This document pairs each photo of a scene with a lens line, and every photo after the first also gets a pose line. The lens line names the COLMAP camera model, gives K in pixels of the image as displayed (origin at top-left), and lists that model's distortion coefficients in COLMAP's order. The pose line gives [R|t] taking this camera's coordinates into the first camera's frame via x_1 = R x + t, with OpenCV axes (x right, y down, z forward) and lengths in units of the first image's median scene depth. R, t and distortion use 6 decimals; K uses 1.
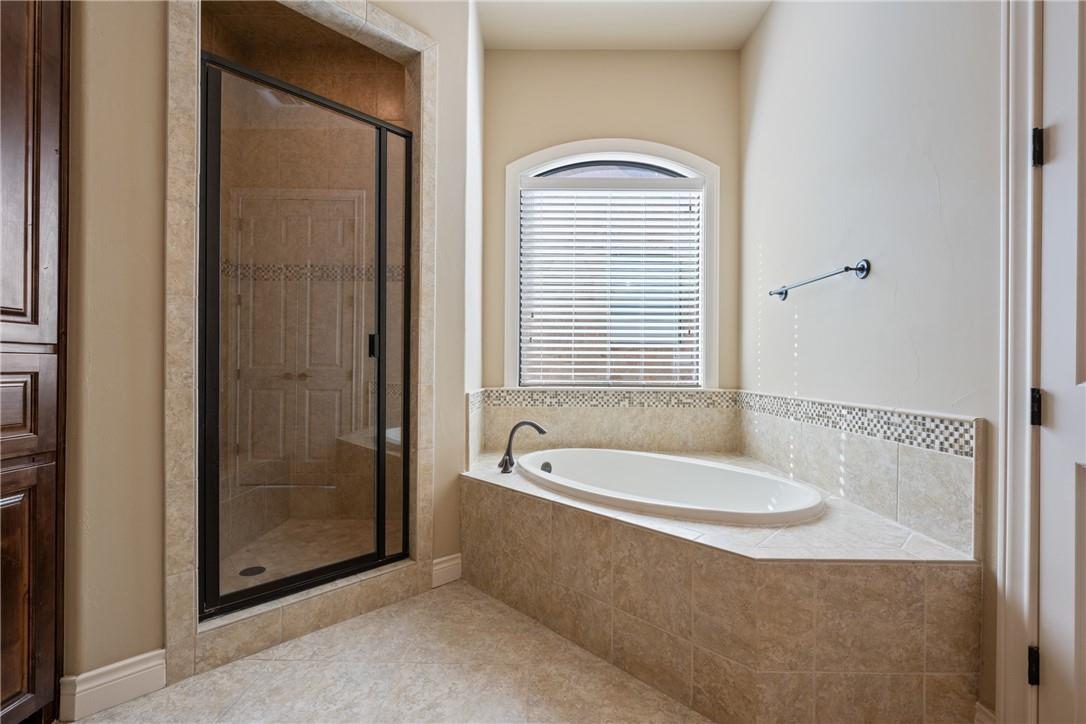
lens RADIAL K [[474.8, 0, 542.0], [0, 474.8, 366.7], [0, 0, 1]] dist [-0.000067, -0.000194]
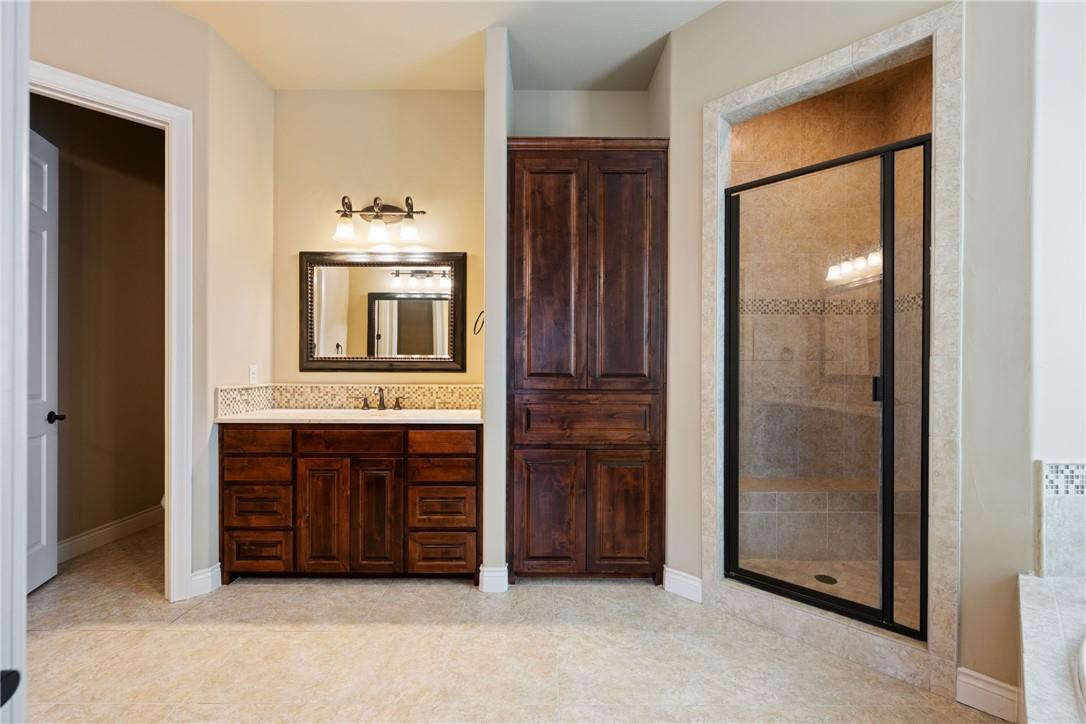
lens RADIAL K [[474.8, 0, 542.0], [0, 474.8, 366.7], [0, 0, 1]] dist [-0.000067, -0.000194]
pose [[-0.004270, -0.007547, -0.999962, 0.608885], [-0.002147, 0.999969, -0.007538, -0.082836], [0.999989, 0.002115, -0.004286, 0.349091]]
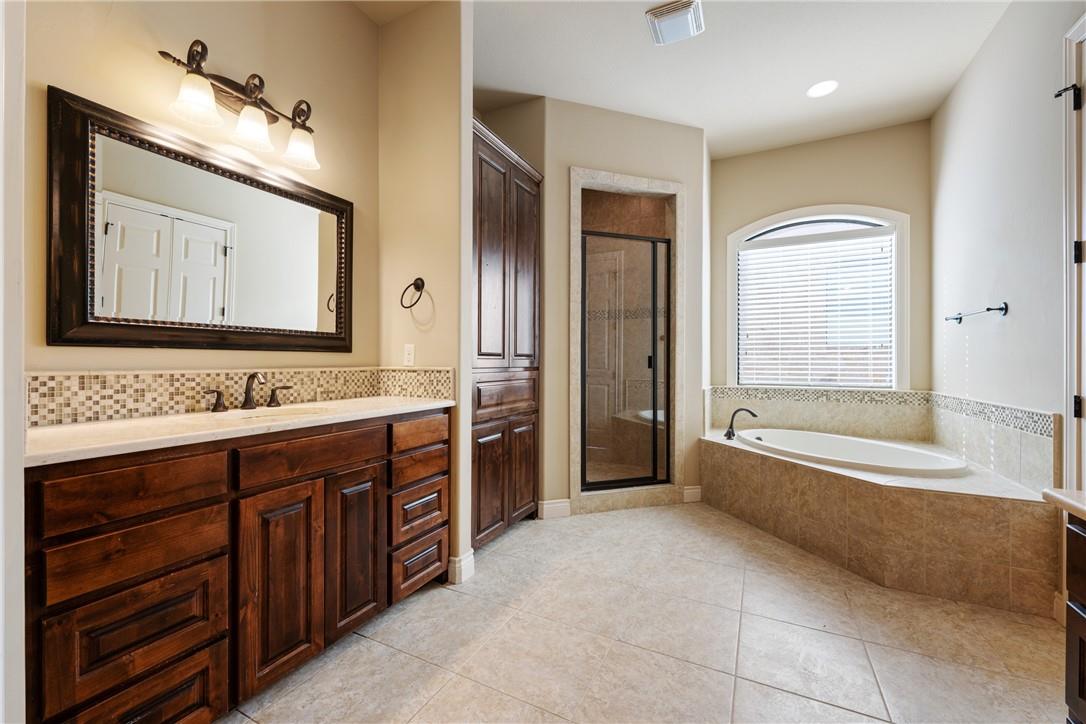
lens RADIAL K [[441.2, 0, 541.2], [0, 441.2, 360.5], [0, 0, 1]] dist [-0.000550, -0.000111]
pose [[0.896192, -0.006036, -0.443625, 0.018557], [0.004643, 0.999980, -0.004226, -0.047143], [0.443642, 0.001728, 0.896203, -0.720773]]
